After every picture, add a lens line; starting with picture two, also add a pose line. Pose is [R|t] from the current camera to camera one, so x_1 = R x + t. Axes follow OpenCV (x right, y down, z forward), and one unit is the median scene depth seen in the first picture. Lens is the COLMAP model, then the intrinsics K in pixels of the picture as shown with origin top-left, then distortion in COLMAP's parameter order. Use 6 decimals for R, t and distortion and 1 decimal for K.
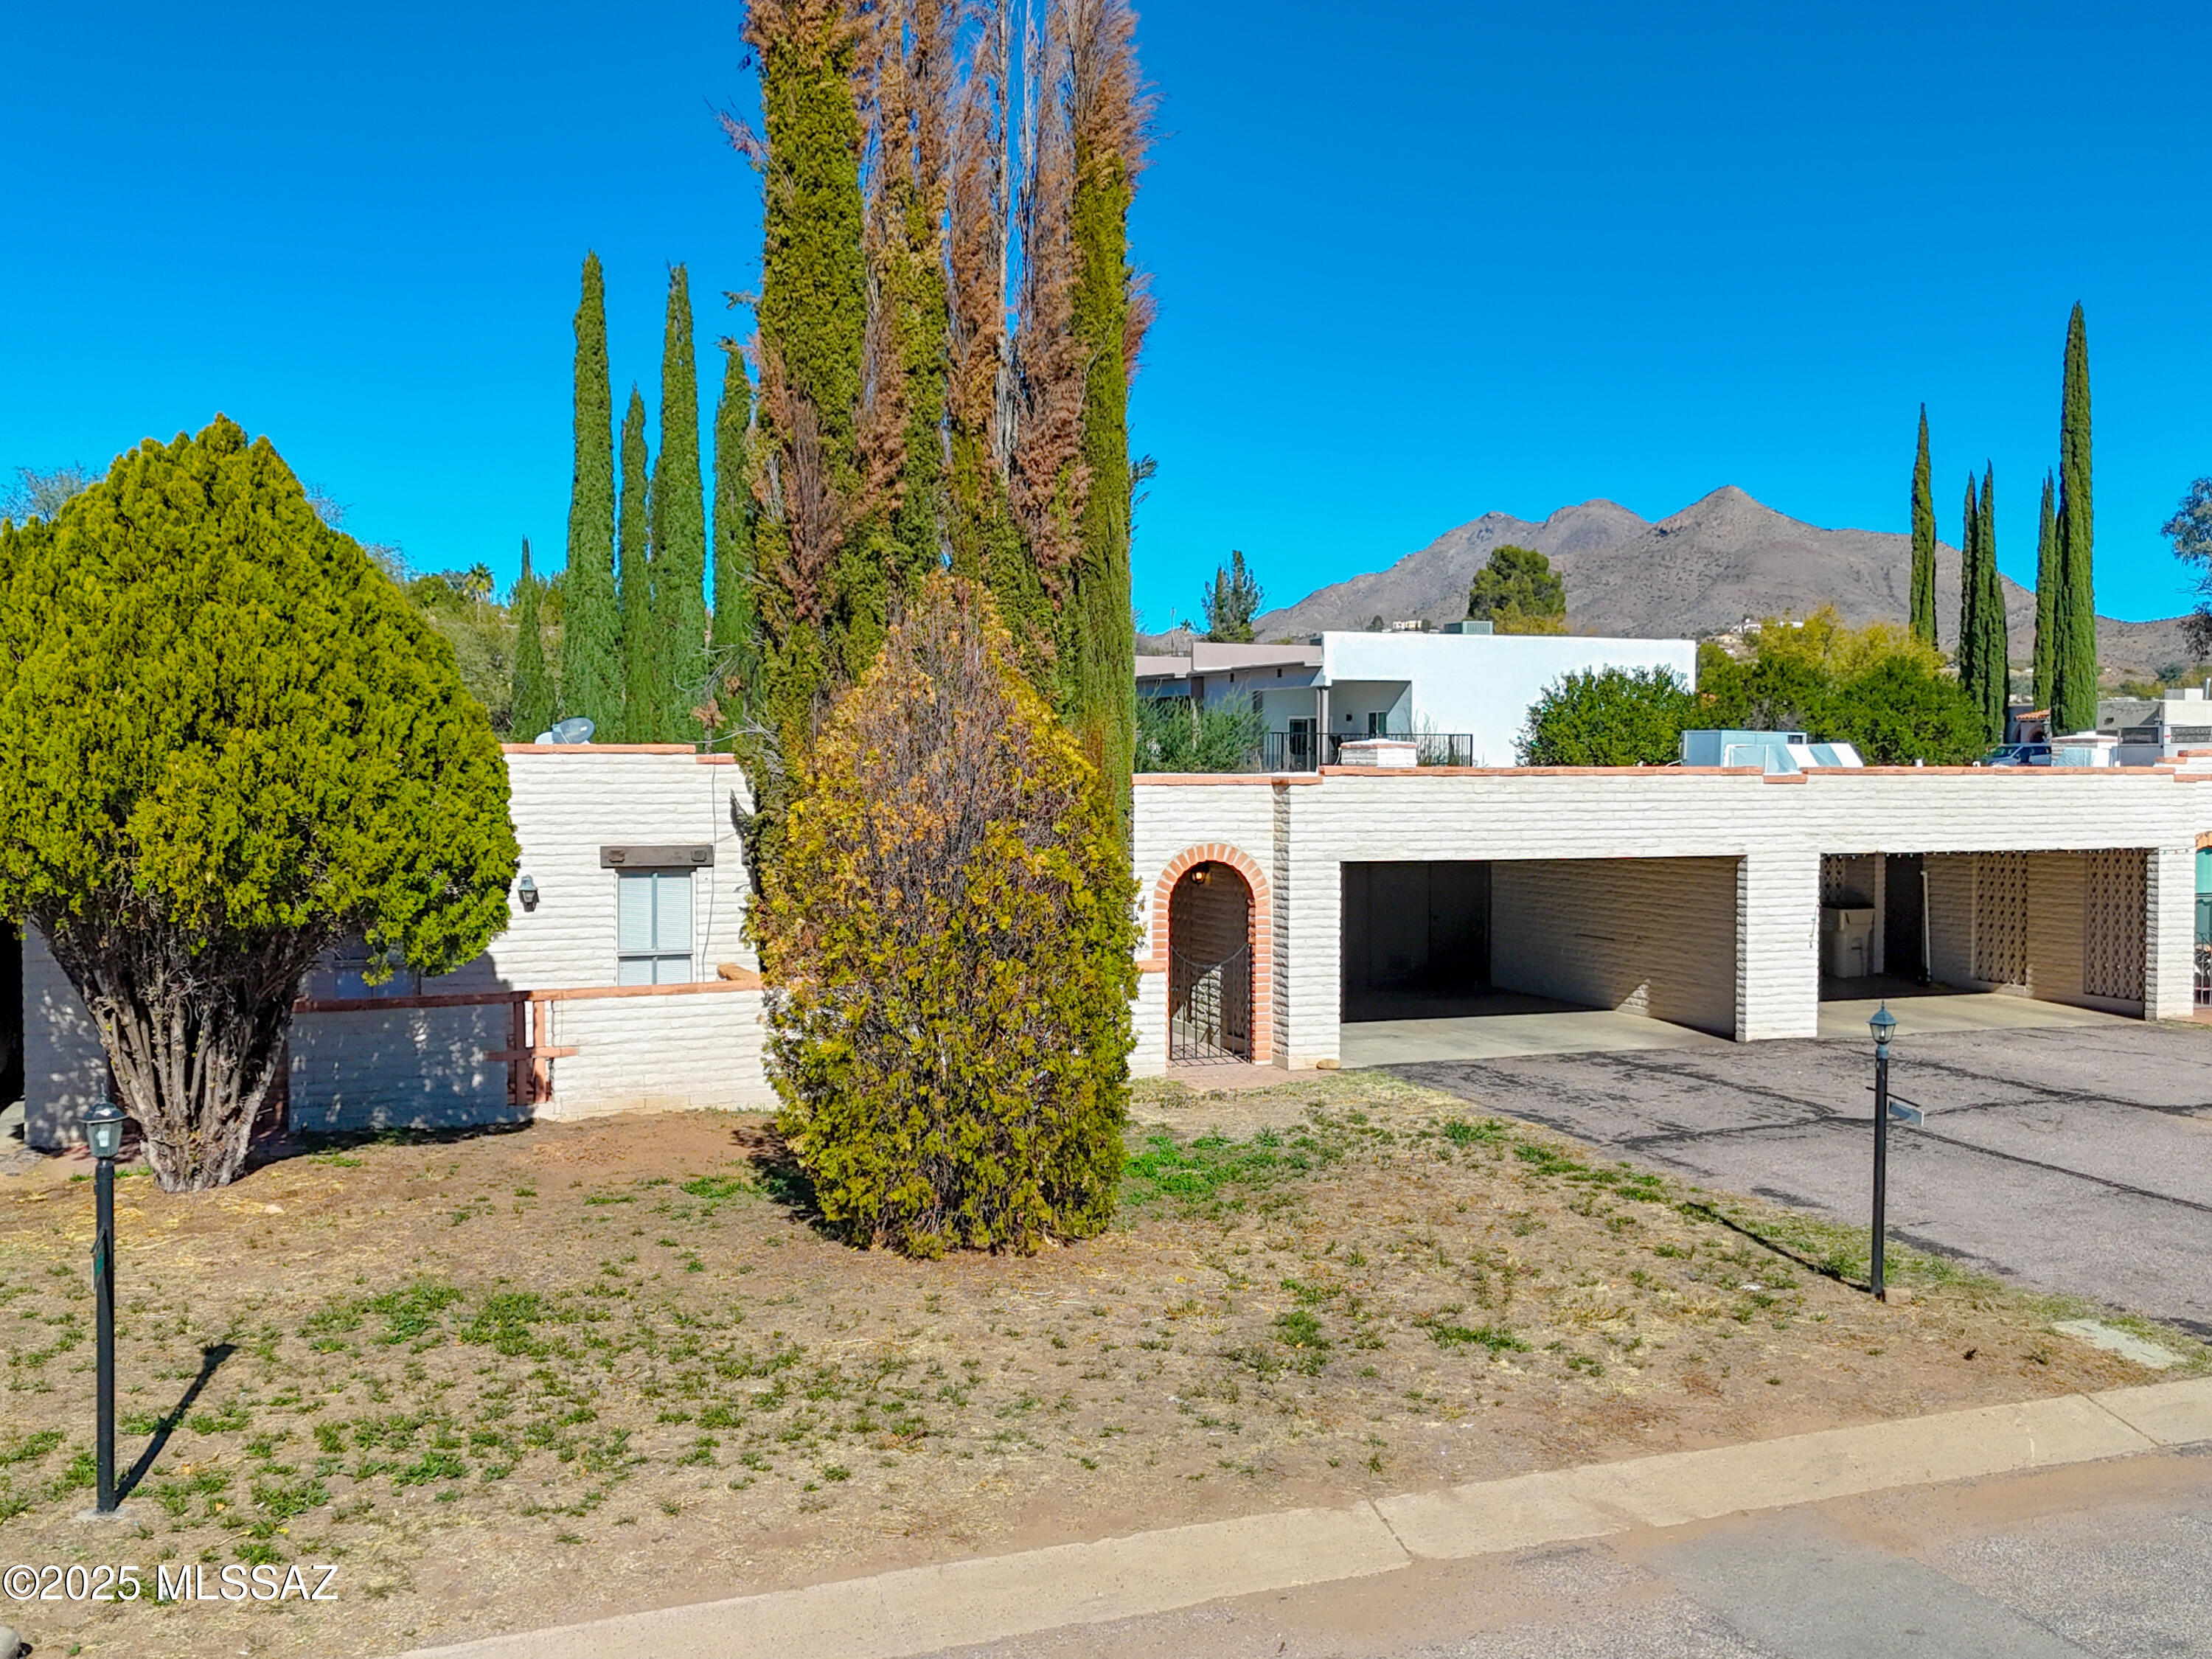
lens RADIAL K [[1551.6, 0, 1106.7], [0, 1551.6, 814.3], [0, 0, 1]] dist [-0.003176, 0.000146]
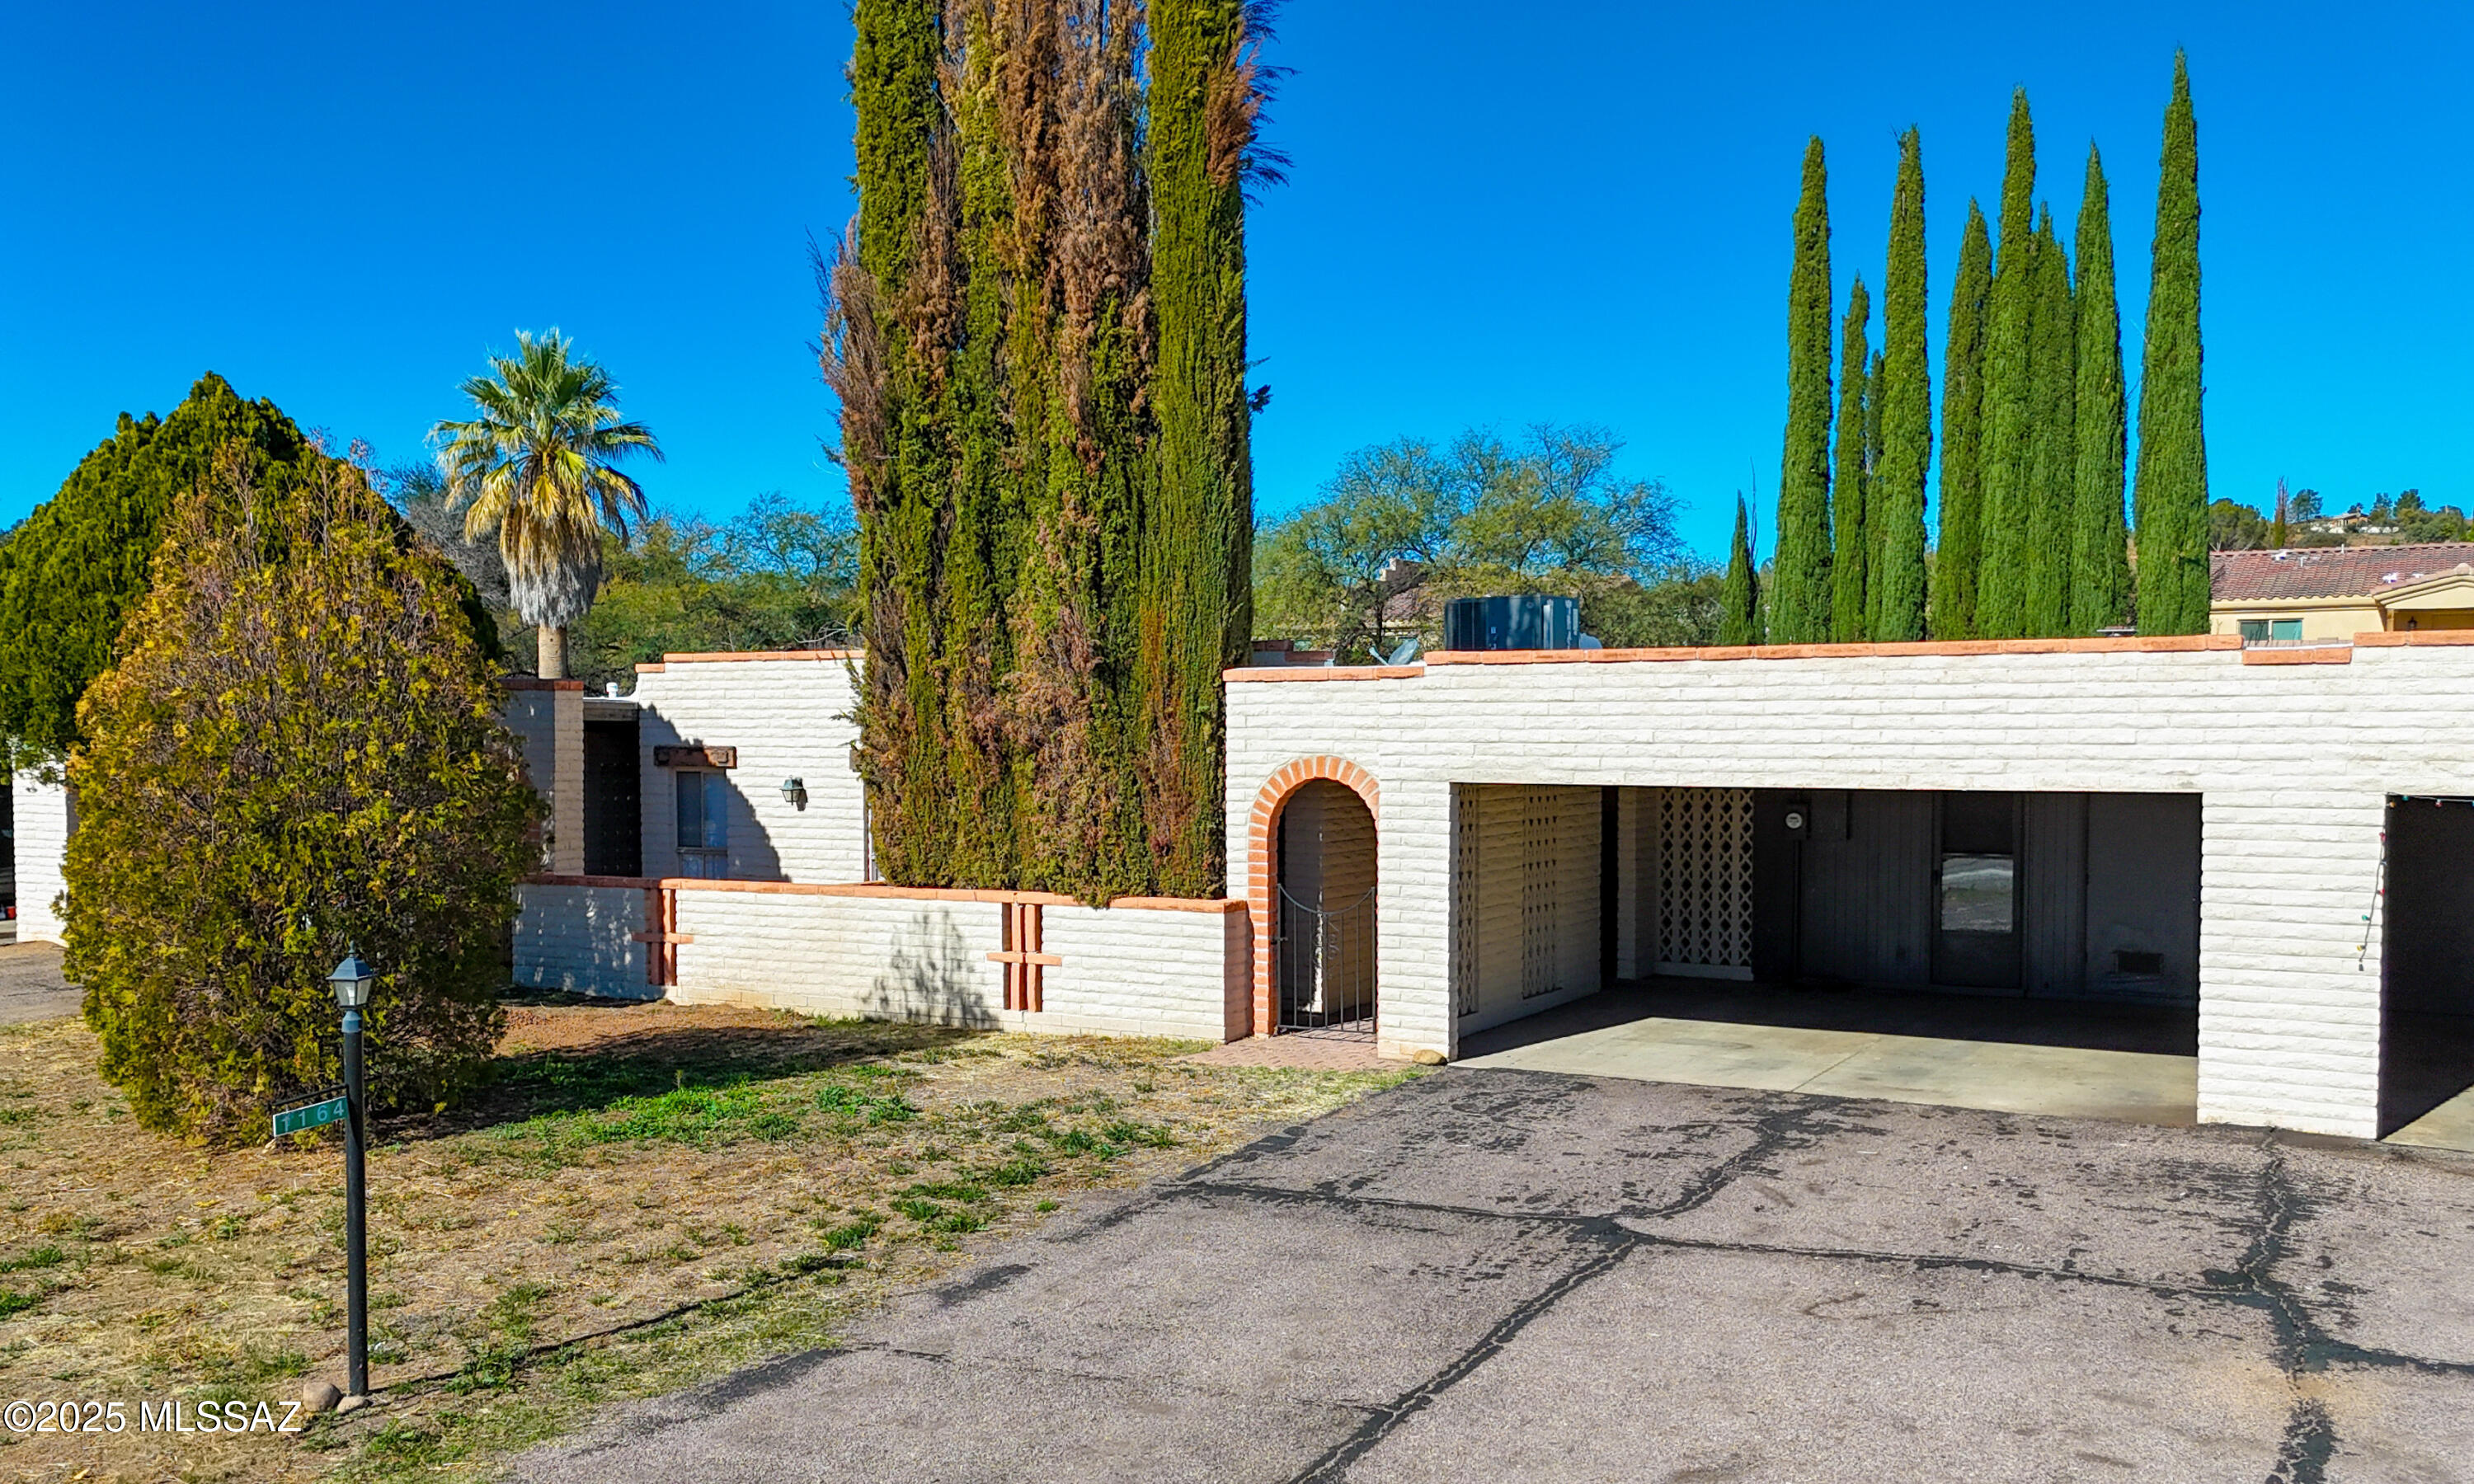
lens RADIAL K [[1666.2, 0, 1237.0], [0, 1666.2, 755.1], [0, 0, 1]] dist [0.006406, 0.000296]
pose [[0.755368, 0.012150, -0.655188, 0.592868], [-0.011663, 0.999919, 0.005096, 0.014545], [0.655197, 0.003792, 0.755449, 0.335684]]
